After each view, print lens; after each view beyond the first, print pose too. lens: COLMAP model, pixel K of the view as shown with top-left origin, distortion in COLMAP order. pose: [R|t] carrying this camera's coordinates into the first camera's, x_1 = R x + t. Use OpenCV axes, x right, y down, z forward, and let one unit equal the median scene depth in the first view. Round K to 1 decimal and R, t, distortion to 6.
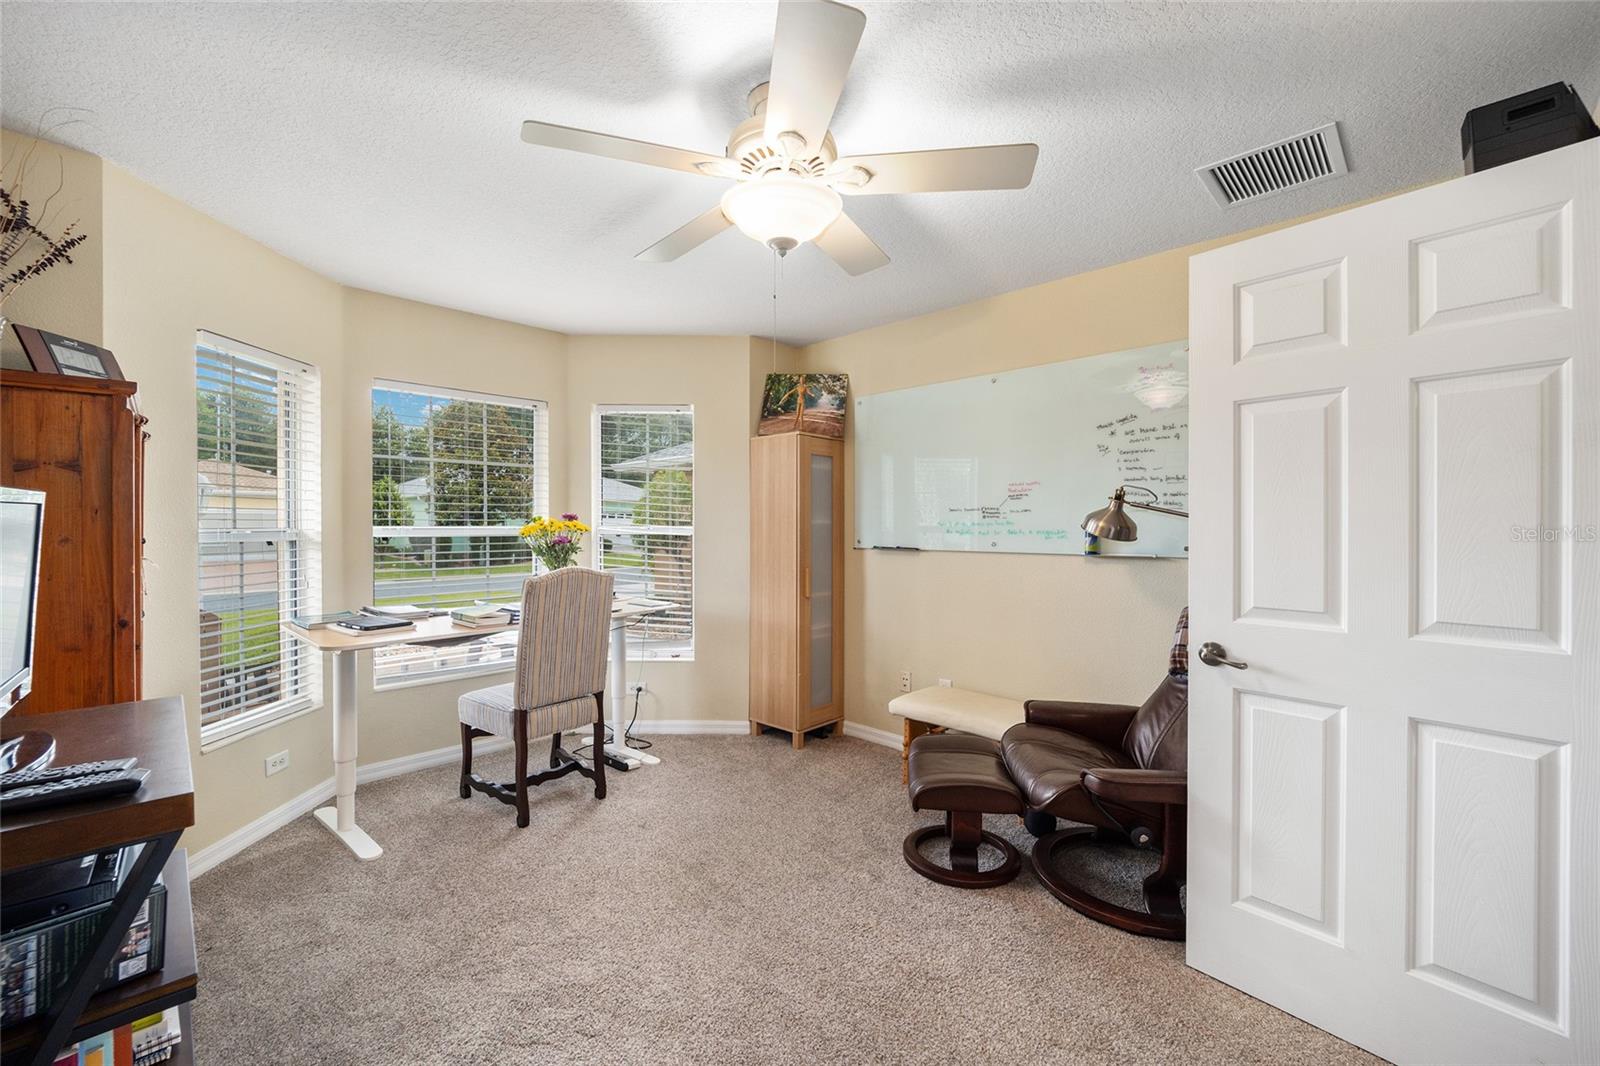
lens RADIAL K [[636.9, 0, 796.1], [0, 636.9, 526.8], [0, 0, 1]] dist [-0.011803, 0.000089]
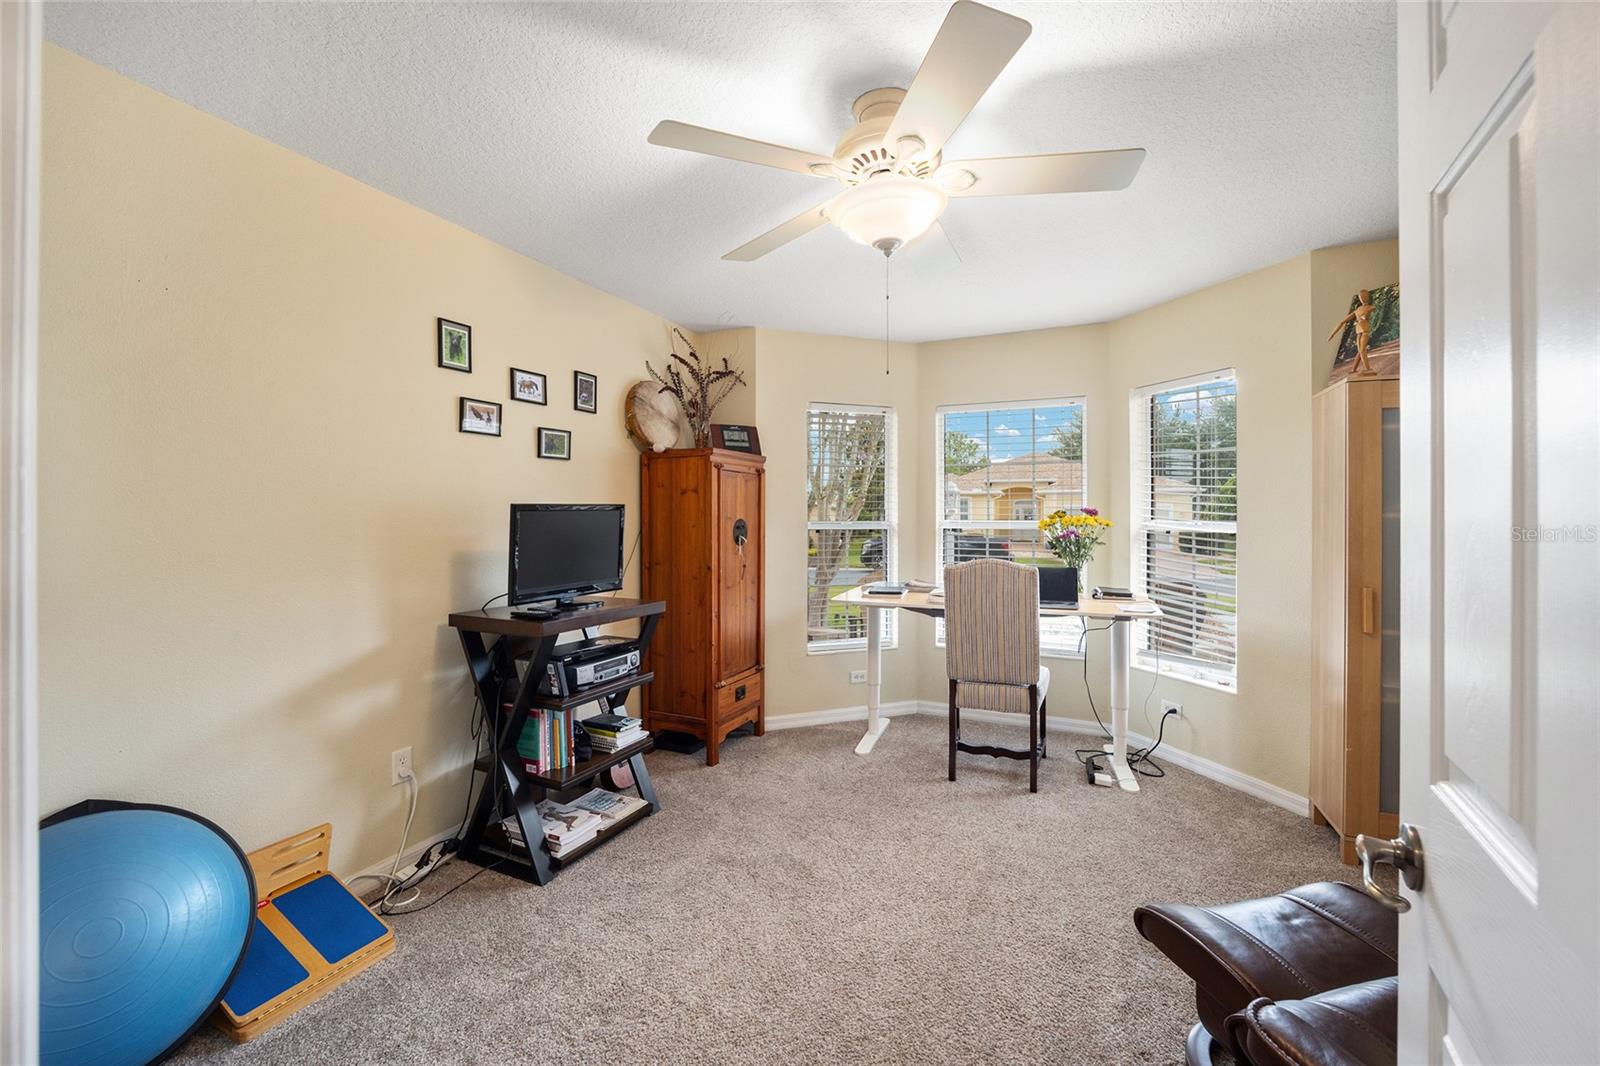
lens RADIAL K [[636.9, 0, 799.6], [0, 636.9, 521.8], [0, 0, 1]] dist [-0.011803, 0.000089]
pose [[0.349415, 0.003729, -0.936960, 0.526448], [-0.005289, 0.999984, 0.002007, 0.000296], [0.936953, 0.004254, 0.349430, 0.313209]]
